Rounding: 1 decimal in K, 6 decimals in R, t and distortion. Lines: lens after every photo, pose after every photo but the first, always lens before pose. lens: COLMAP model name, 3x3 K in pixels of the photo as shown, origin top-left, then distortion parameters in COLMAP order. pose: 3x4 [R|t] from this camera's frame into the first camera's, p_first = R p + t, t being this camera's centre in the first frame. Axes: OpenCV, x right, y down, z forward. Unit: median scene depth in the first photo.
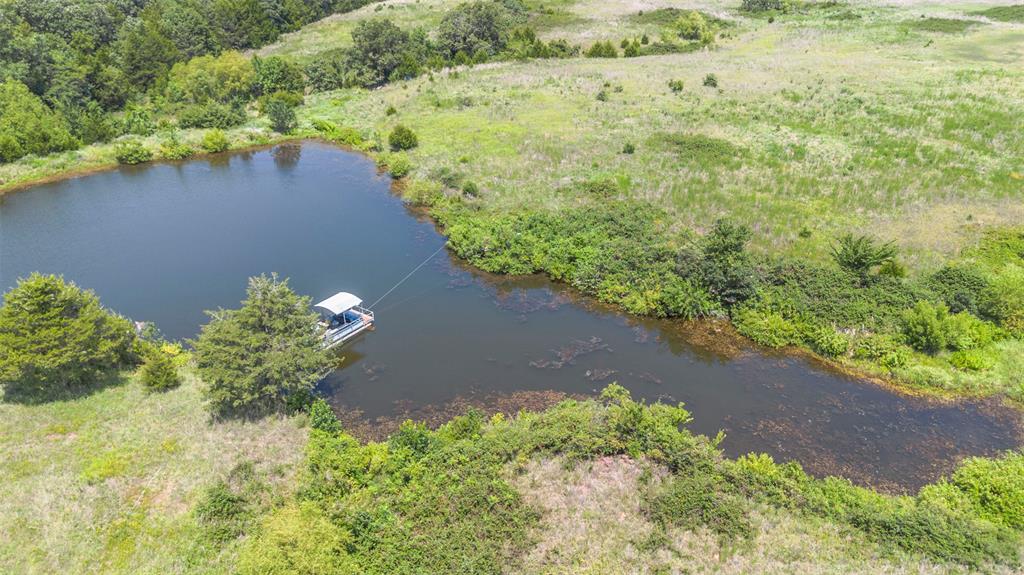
lens RADIAL K [[727.4, 0, 512.0], [0, 727.4, 287.5], [0, 0, 1]] dist [0.067361, -0.076141]
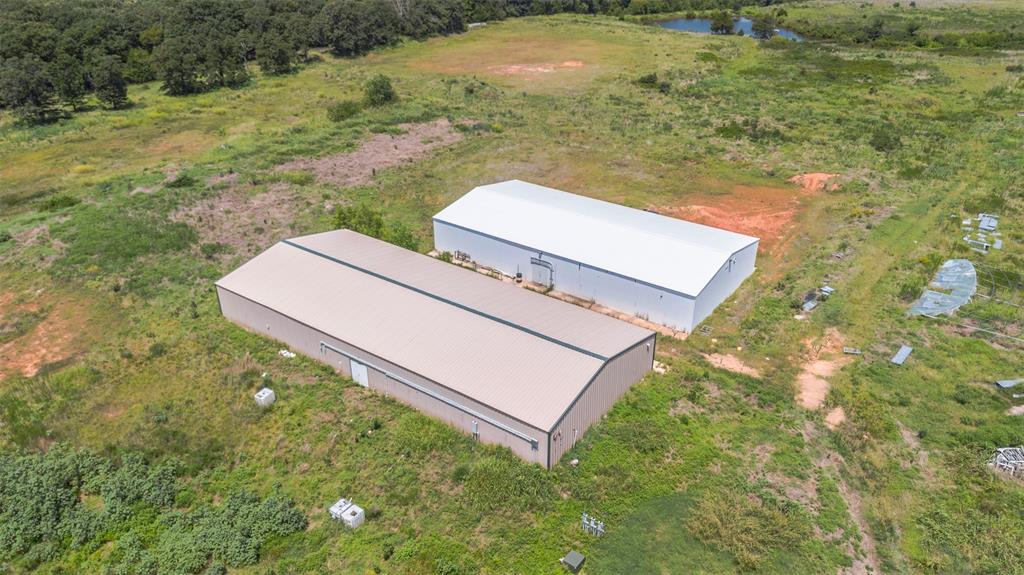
lens RADIAL K [[727.4, 0, 512.0], [0, 727.4, 287.5], [0, 0, 1]] dist [0.067361, -0.076141]
pose [[0.922792, 0.177220, -0.342124, 0.045635], [-0.176562, 0.983725, 0.033338, 0.811219], [0.342464, 0.029642, 0.939063, -1.761942]]
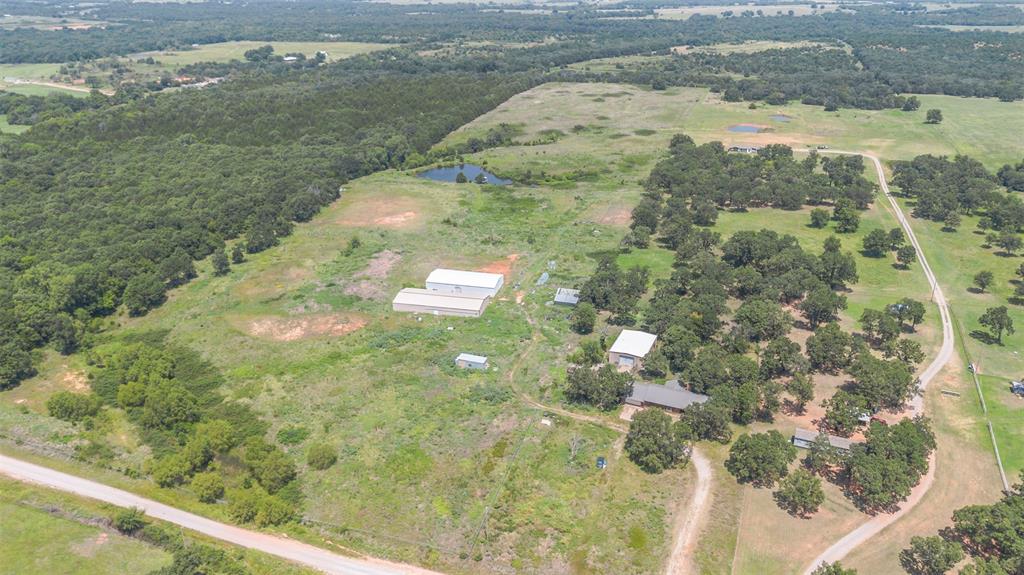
lens RADIAL K [[727.4, 0, 512.0], [0, 727.4, 287.5], [0, 0, 1]] dist [0.067361, -0.076141]
pose [[0.999983, -0.005557, -0.001965, 0.056380], [0.005389, 0.997027, -0.076863, 1.016247], [0.002386, 0.076852, 0.997040, -3.864876]]
